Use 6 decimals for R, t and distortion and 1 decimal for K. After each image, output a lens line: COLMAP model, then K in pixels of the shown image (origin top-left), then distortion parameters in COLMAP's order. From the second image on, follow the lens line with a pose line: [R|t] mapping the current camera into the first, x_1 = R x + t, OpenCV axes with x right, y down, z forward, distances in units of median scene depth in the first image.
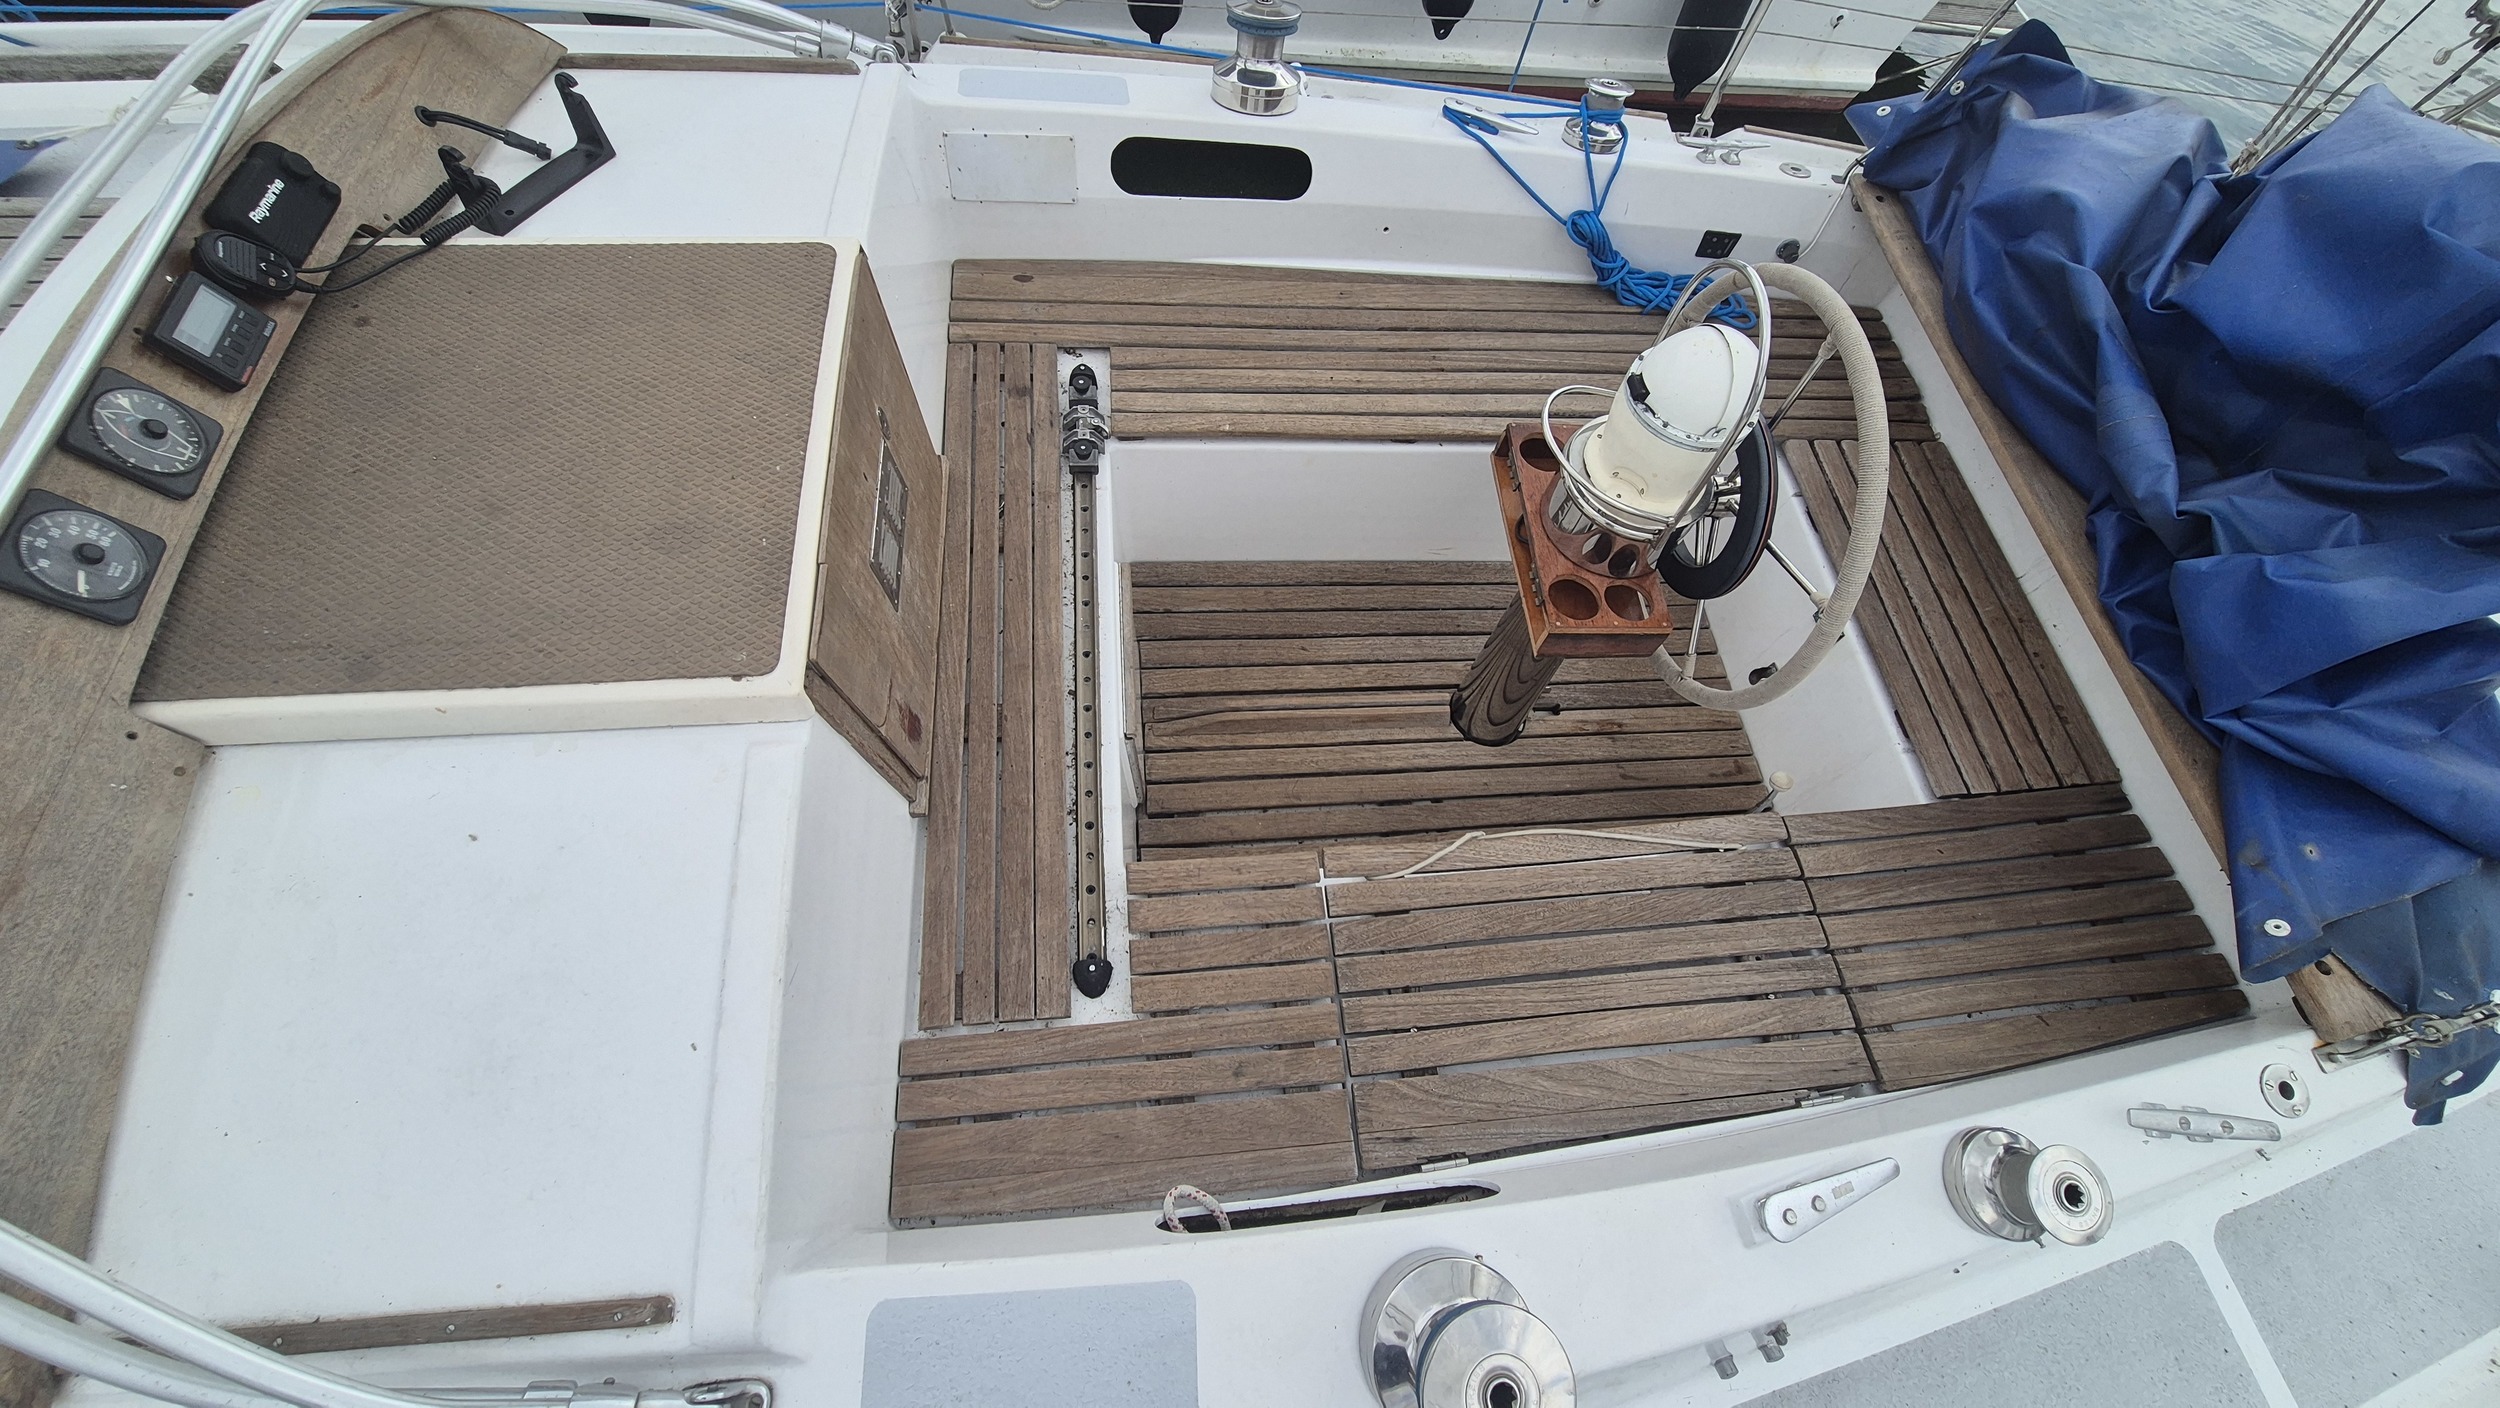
lens RADIAL K [[1020.5, 0, 1245.7], [0, 1020.5, 699.7], [0, 0, 1]] dist [0.002757, 0.000316]
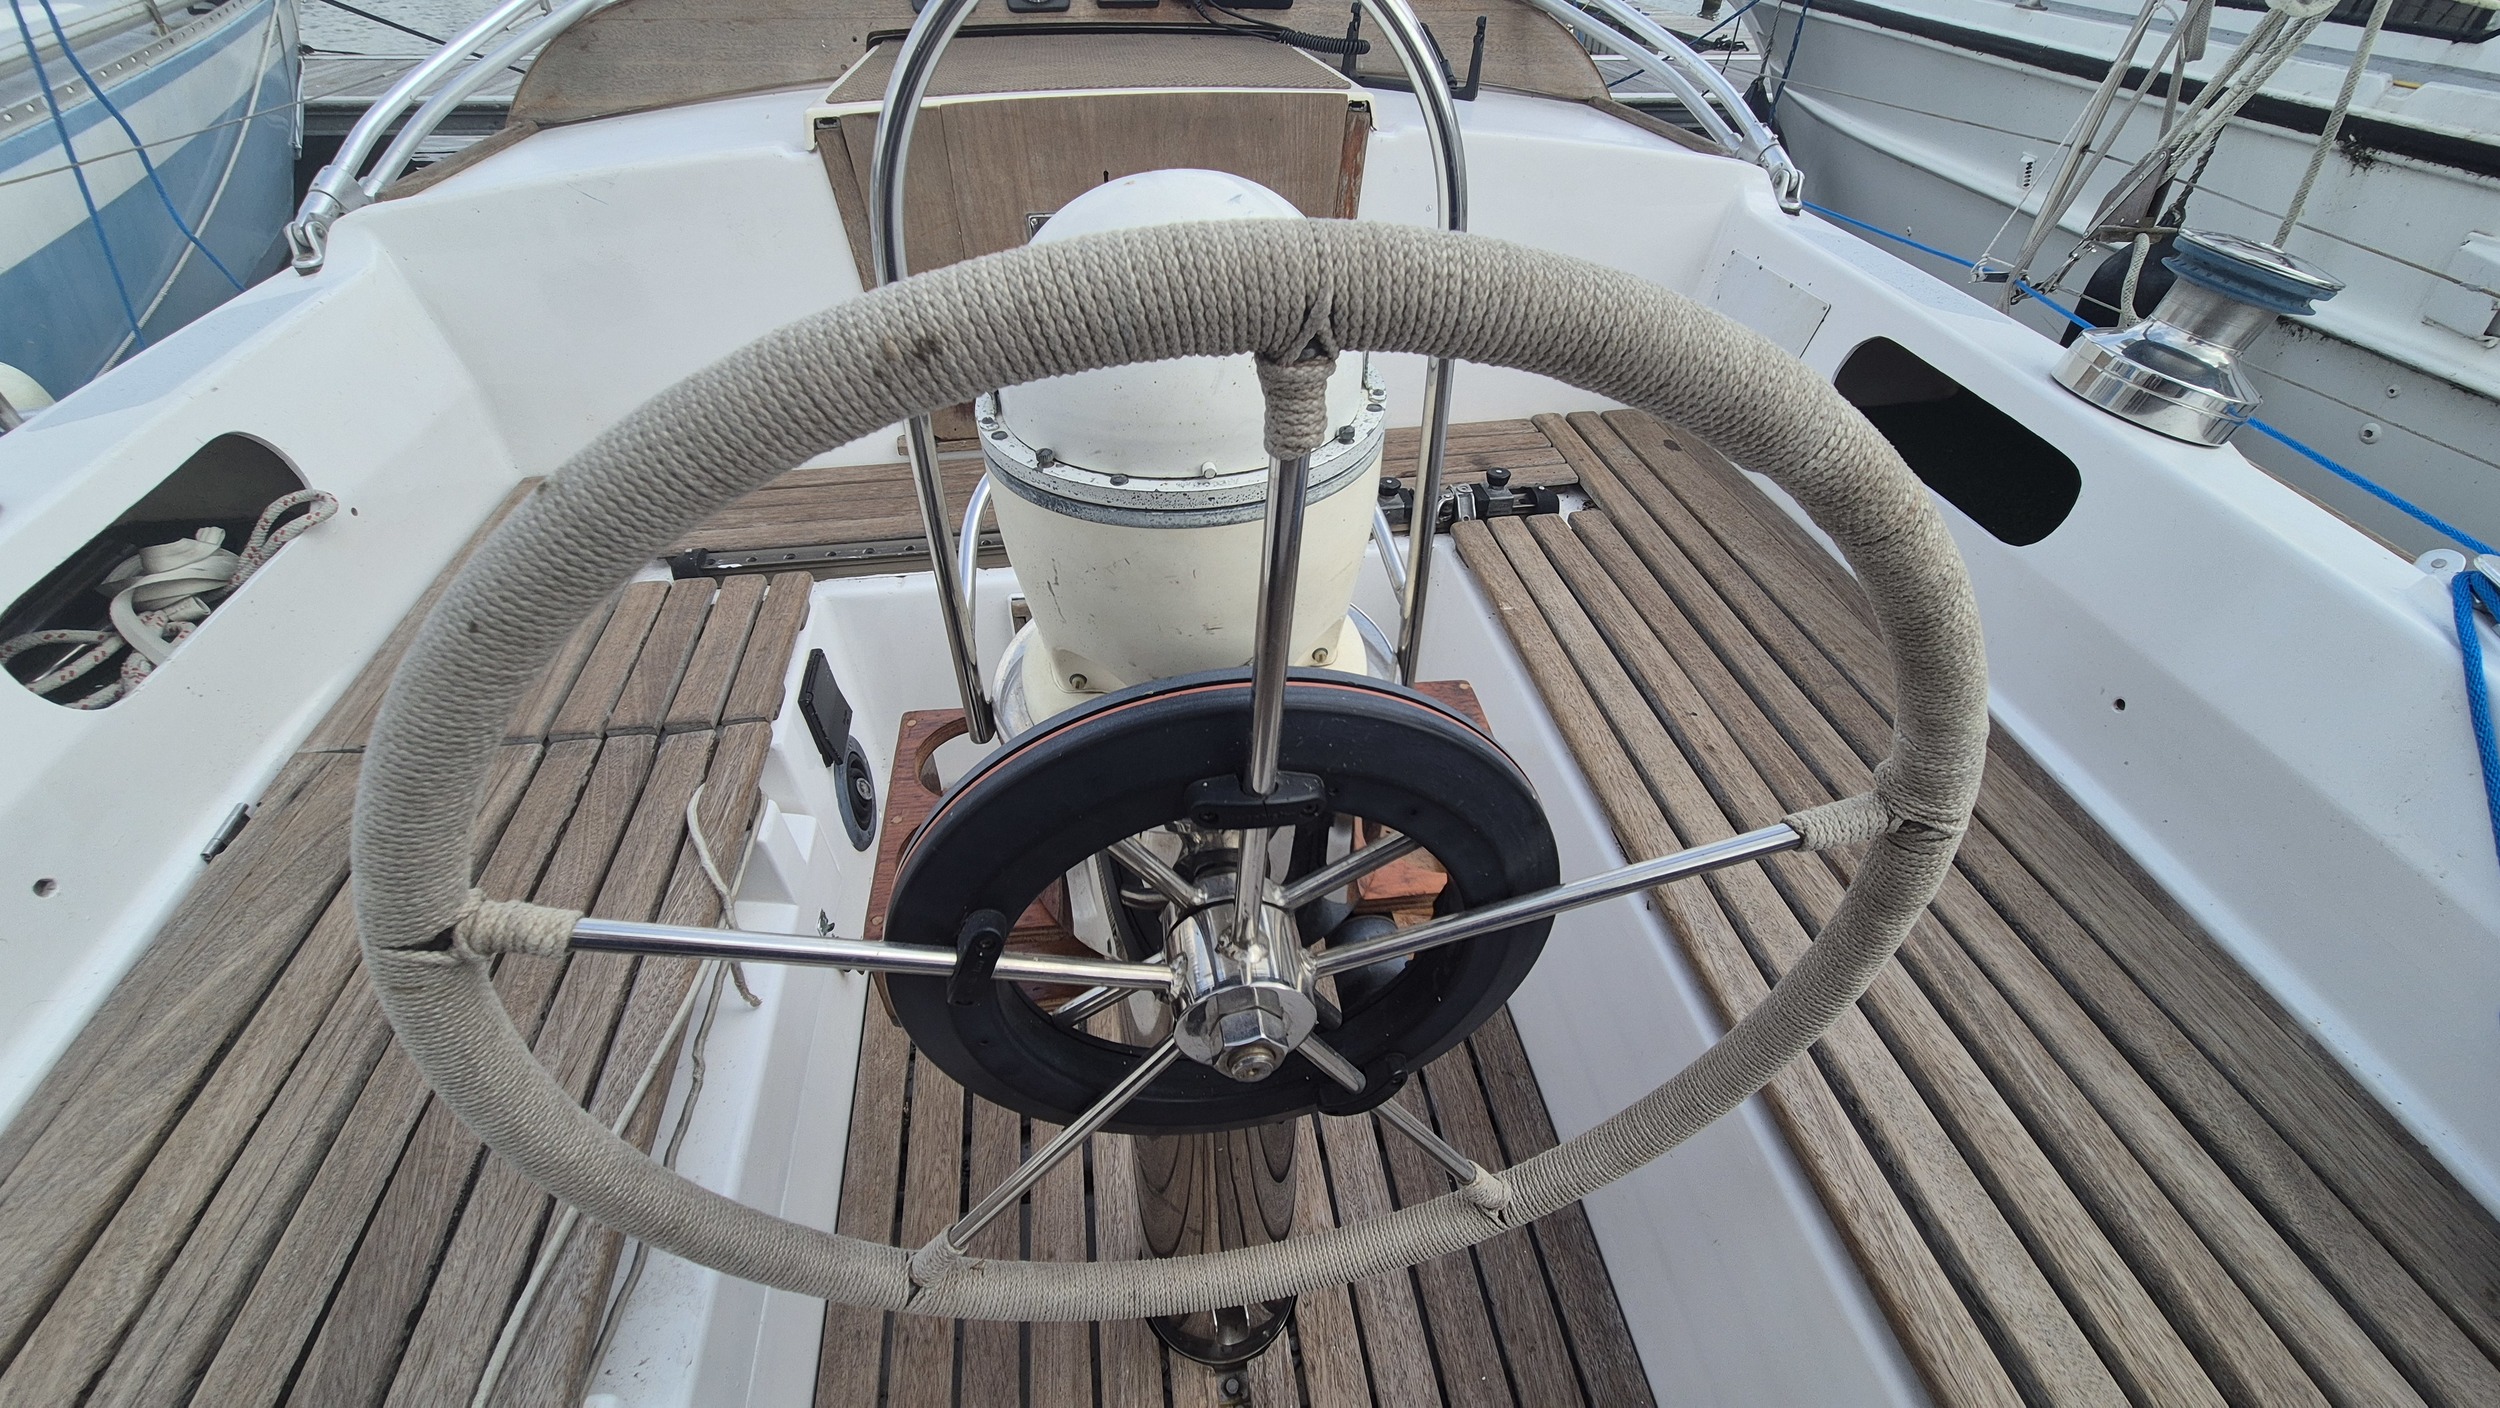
lens RADIAL K [[1020.5, 0, 1245.7], [0, 1020.5, 699.7], [0, 0, 1]] dist [0.002757, 0.000316]
pose [[0.062321, 0.568101, -0.820595, 0.806740], [-0.877247, 0.423287, 0.226420, -0.375976], [0.475977, 0.705754, 0.524745, 0.970022]]
